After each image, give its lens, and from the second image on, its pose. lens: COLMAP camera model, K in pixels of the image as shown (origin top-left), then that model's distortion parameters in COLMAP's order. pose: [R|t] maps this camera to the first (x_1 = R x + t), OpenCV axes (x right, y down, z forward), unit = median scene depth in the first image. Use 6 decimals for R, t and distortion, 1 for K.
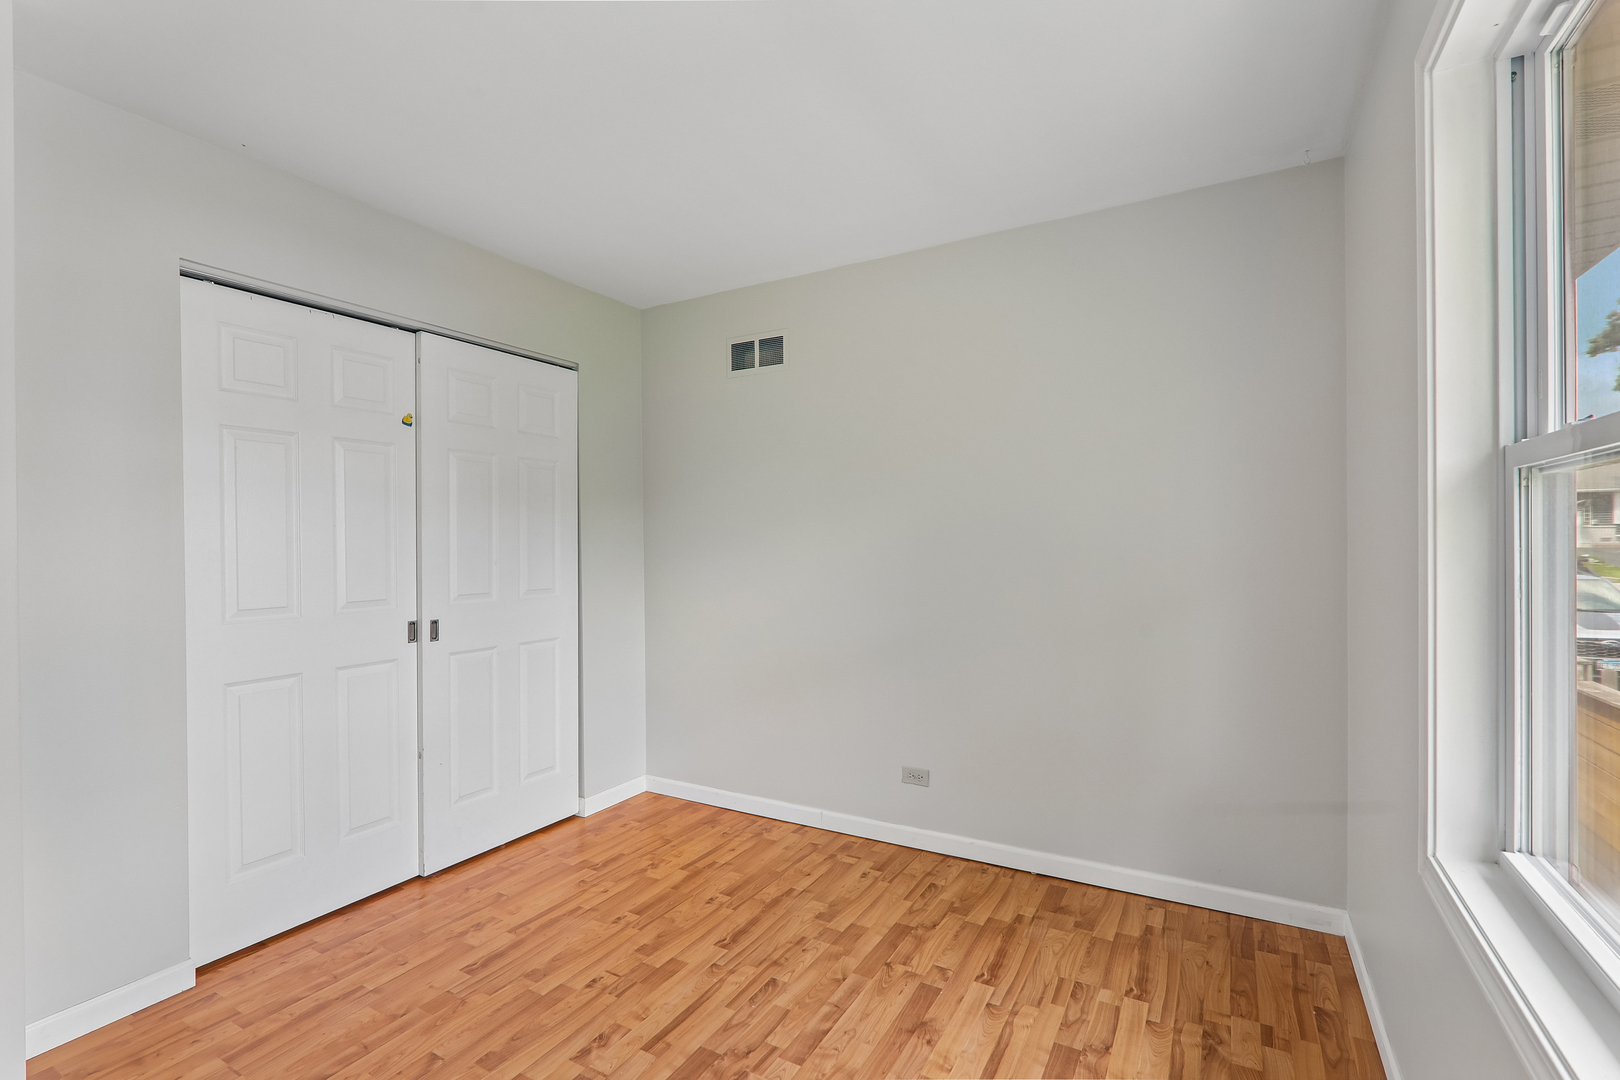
lens RADIAL K [[741.5, 0, 795.7], [0, 741.5, 540.4], [0, 0, 1]] dist [-0.003348, 0.000788]
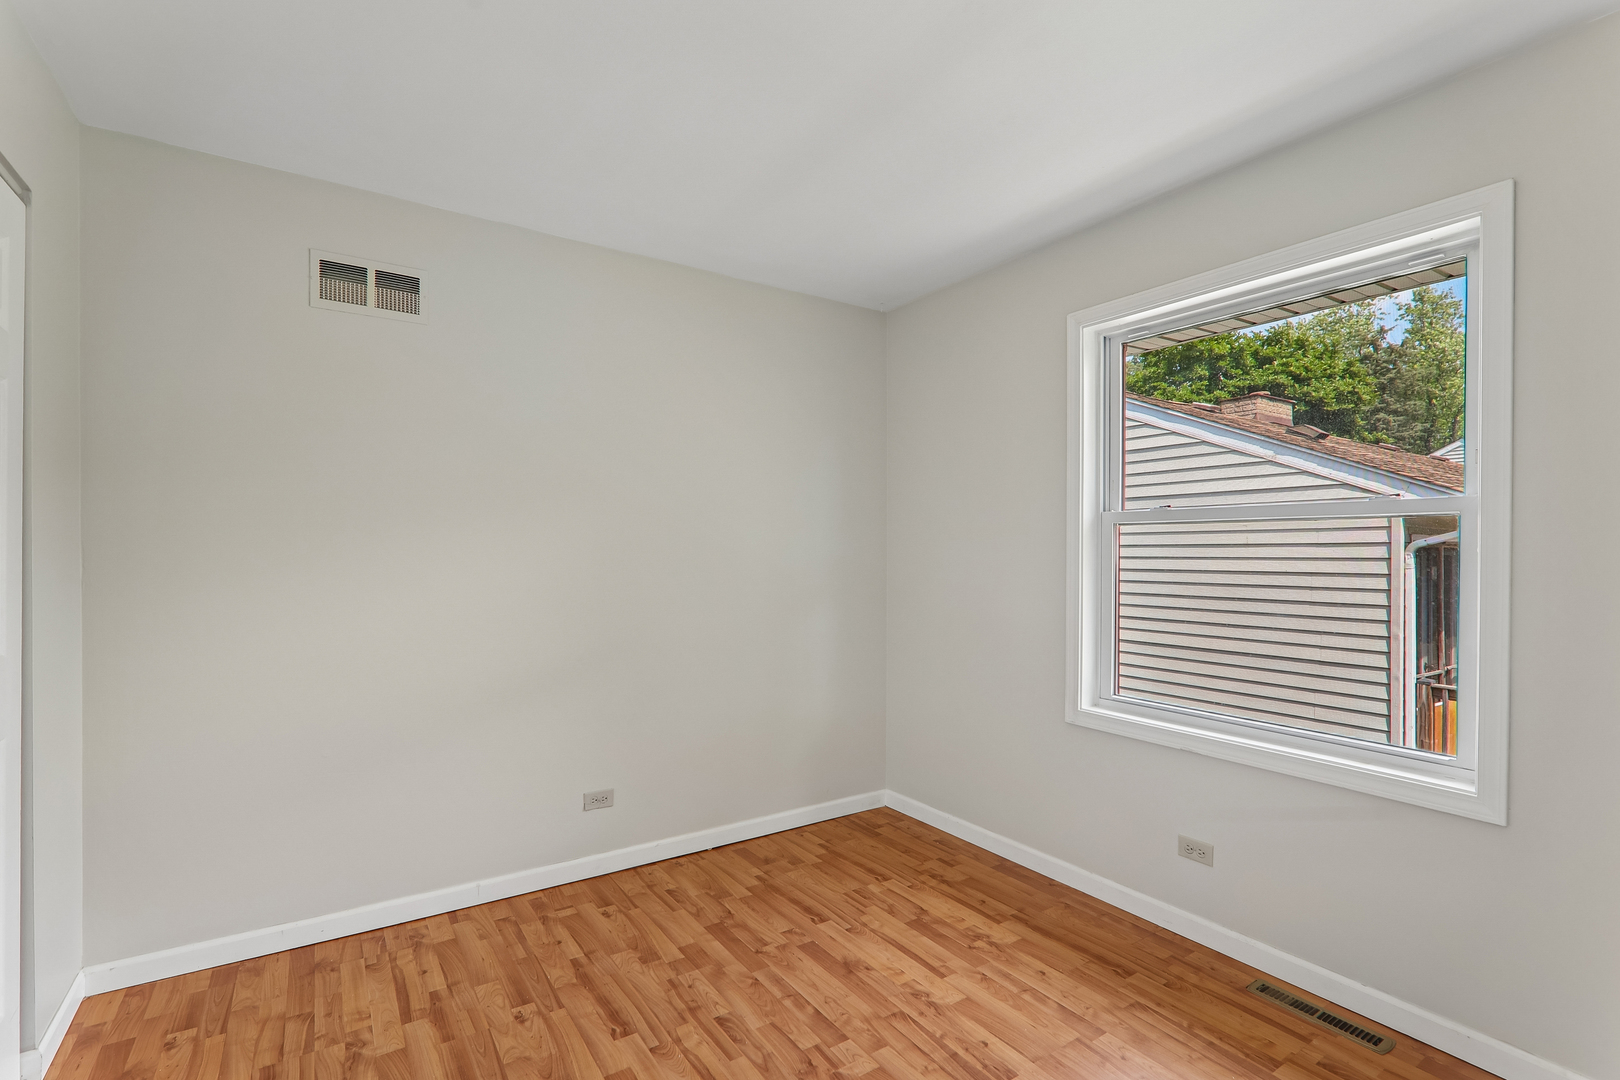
lens RADIAL K [[741.5, 0, 829.3], [0, 741.5, 546.6], [0, 0, 1]] dist [-0.003348, 0.000788]
pose [[0.432902, 0.019347, 0.901233, -0.728372], [-0.009988, 0.999811, -0.016665, 0.010616], [-0.901386, -0.001787, 0.433013, 0.415353]]
